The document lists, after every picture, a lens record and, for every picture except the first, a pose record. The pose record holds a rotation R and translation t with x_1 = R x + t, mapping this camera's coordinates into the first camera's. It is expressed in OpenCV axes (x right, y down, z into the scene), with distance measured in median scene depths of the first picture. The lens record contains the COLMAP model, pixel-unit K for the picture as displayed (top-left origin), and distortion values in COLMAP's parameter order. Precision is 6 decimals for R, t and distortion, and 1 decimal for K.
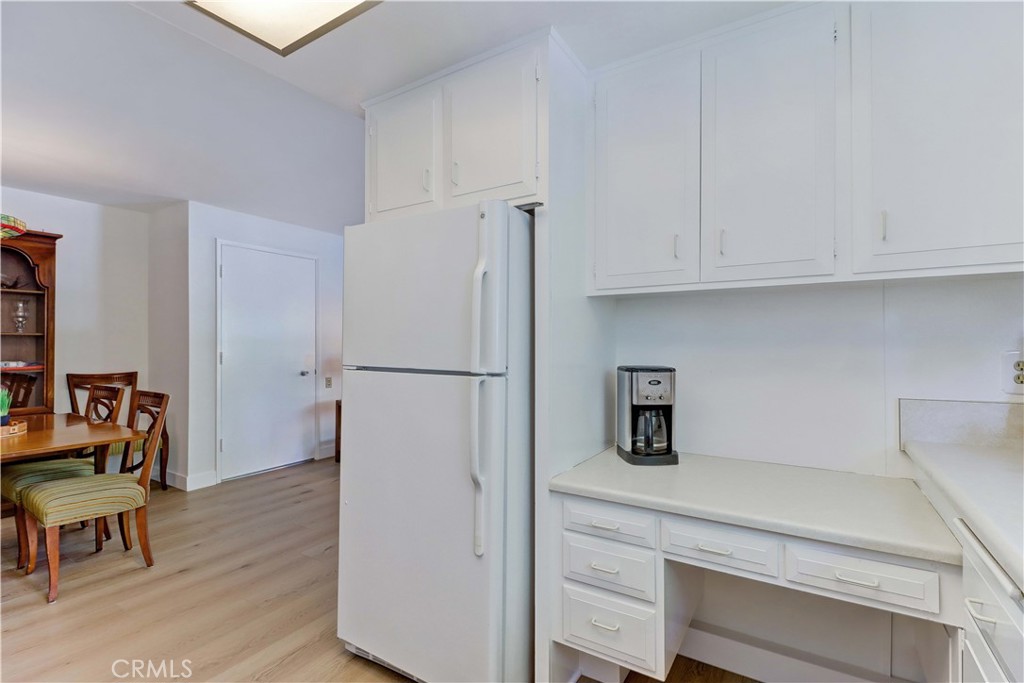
lens RADIAL K [[474.7, 0, 512.0], [0, 474.7, 341.5], [0, 0, 1]] dist [0.036808, -0.019632]
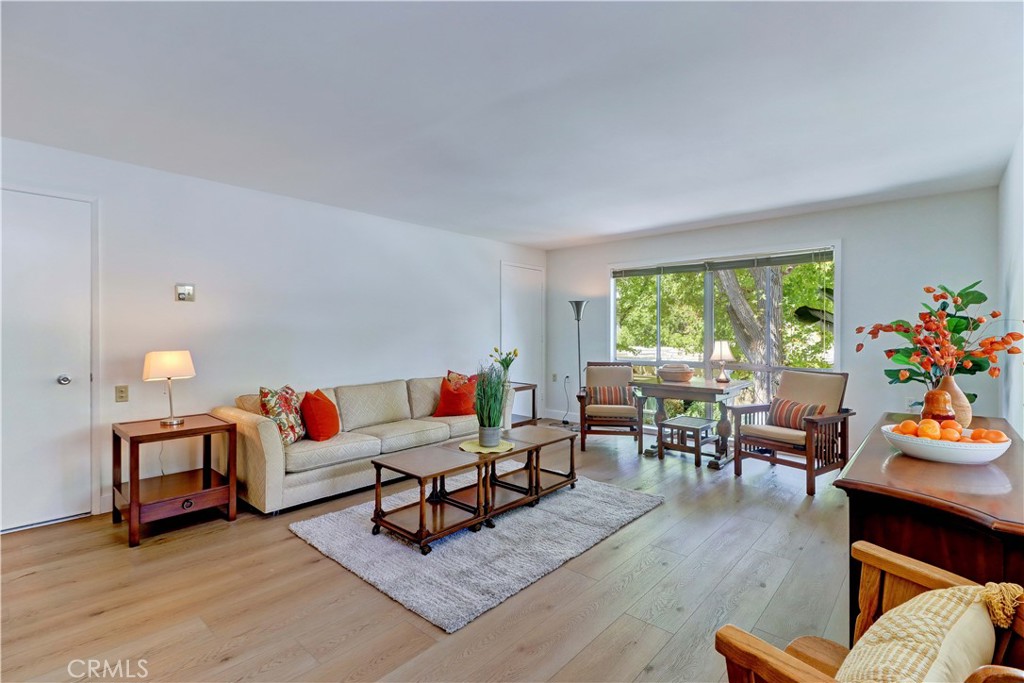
lens RADIAL K [[474.7, 0, 512.0], [0, 474.7, 341.5], [0, 0, 1]] dist [0.036808, -0.019632]
pose [[0.986808, 0.011305, -0.161500, 0.337737], [-0.007625, 0.999697, 0.023388, -0.005810], [0.161715, -0.021848, 0.986596, 0.626054]]
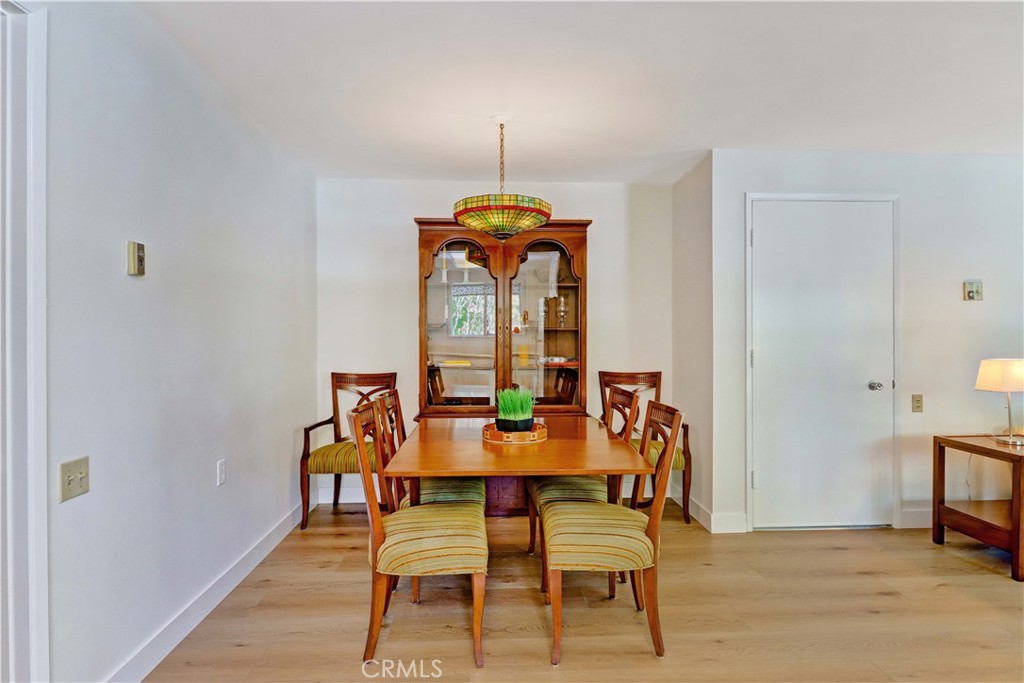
lens RADIAL K [[550.7, 0, 512.0], [0, 550.7, 341.5], [0, 0, 1]] dist [-0.002196, -0.001734]
pose [[0.575871, 0.001746, -0.817538, -0.162165], [0.005574, 0.999966, 0.006062, 0.002426], [0.817521, -0.008048, 0.575842, 0.269978]]
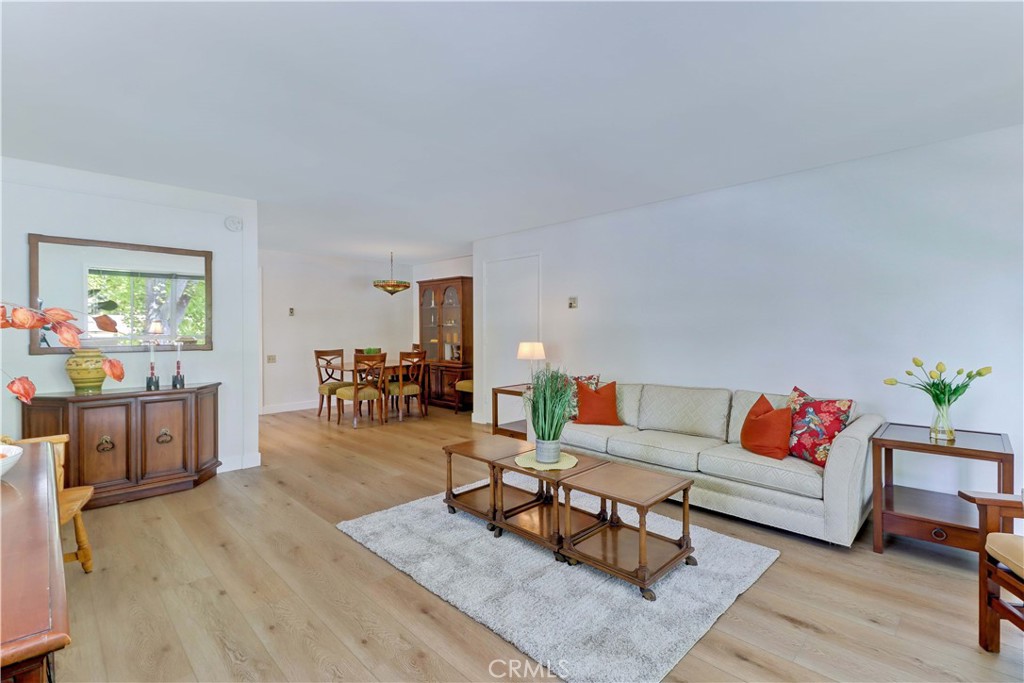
lens RADIAL K [[474.7, 0, 512.0], [0, 474.7, 341.5], [0, 0, 1]] dist [0.036808, -0.019632]
pose [[-0.232417, 0.022064, -0.972366, 0.914855], [0.003026, 0.999754, 0.021962, 0.005494], [0.972612, 0.002161, -0.232427, 1.644581]]
